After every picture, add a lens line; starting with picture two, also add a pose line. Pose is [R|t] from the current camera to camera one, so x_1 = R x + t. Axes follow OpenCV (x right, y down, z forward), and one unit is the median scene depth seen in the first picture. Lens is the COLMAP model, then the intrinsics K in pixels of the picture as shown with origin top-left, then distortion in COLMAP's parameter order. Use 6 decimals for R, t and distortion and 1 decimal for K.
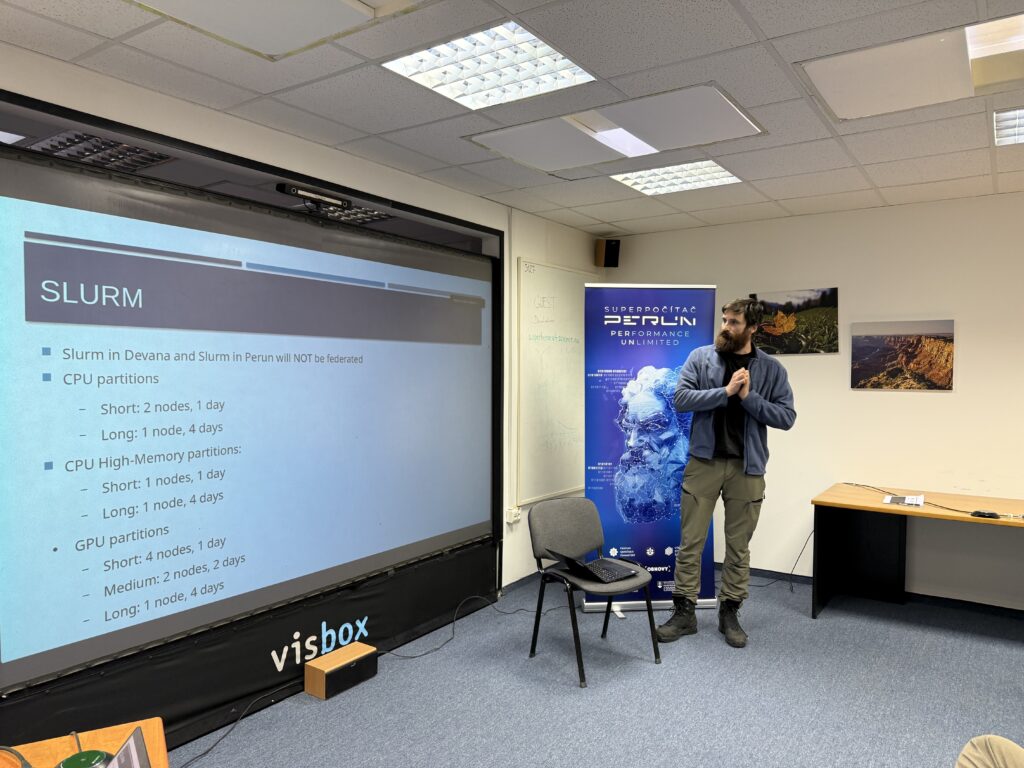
lens RADIAL K [[708.7, 0, 512.0], [0, 708.7, 384.0], [0, 0, 1]] dist [0.184040, -0.387589]
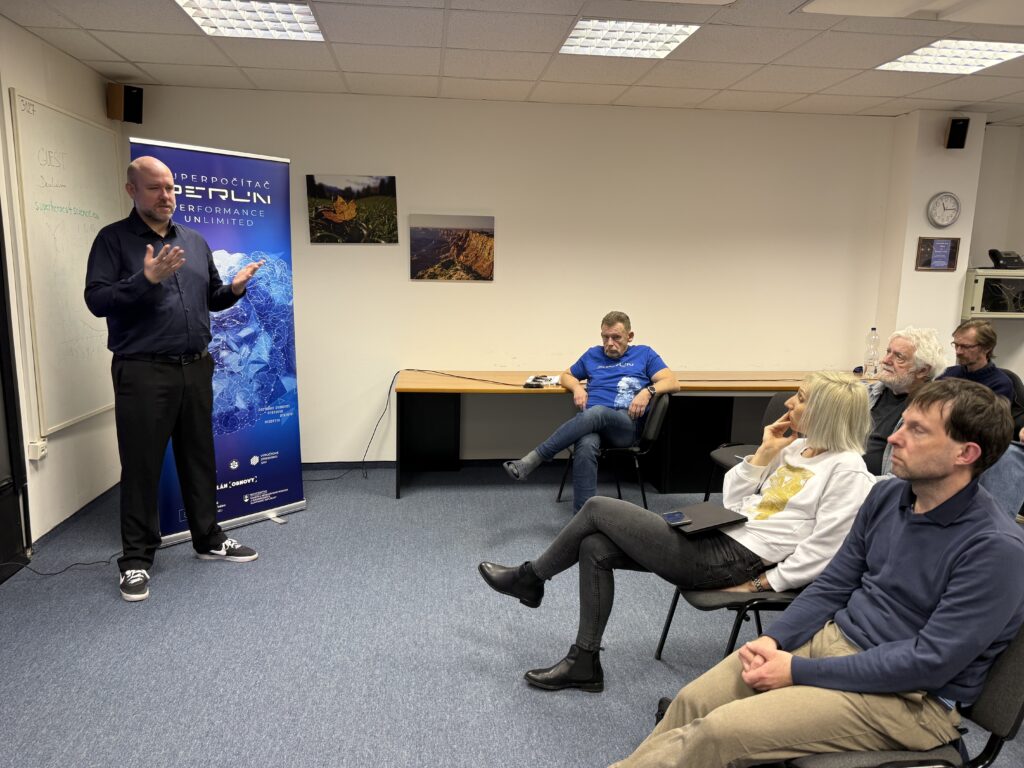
lens RADIAL K [[718.8, 0, 512.4], [0, 718.8, 388.2], [0, 0, 1]] dist [0.098021, -0.149924]
pose [[0.752015, -0.097321, 0.651922, -0.123644], [-0.001366, 0.988808, 0.149188, 0.007056], [-0.659145, -0.113082, 0.743465, 0.121592]]
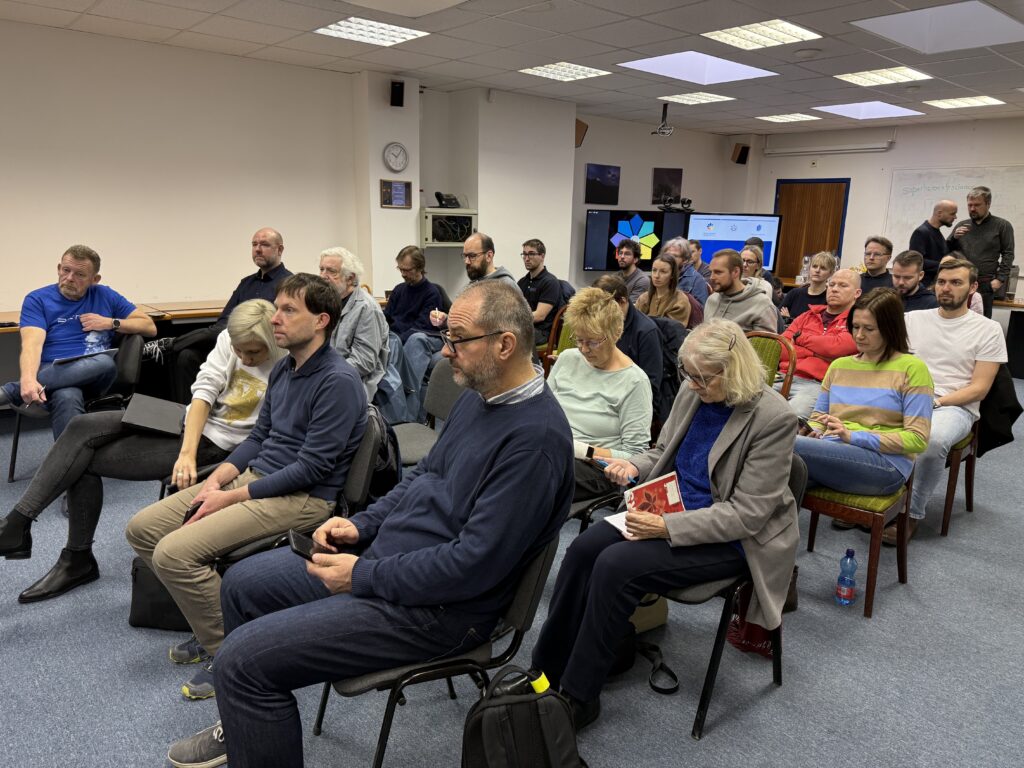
lens RADIAL K [[708.7, 0, 512.0], [0, 708.7, 384.0], [0, 0, 1]] dist [0.184040, -0.387589]
pose [[0.246194, -0.214047, 0.945289, -0.198880], [-0.005220, 0.975002, 0.222135, 0.016560], [-0.969206, -0.059622, 0.238923, -0.018917]]
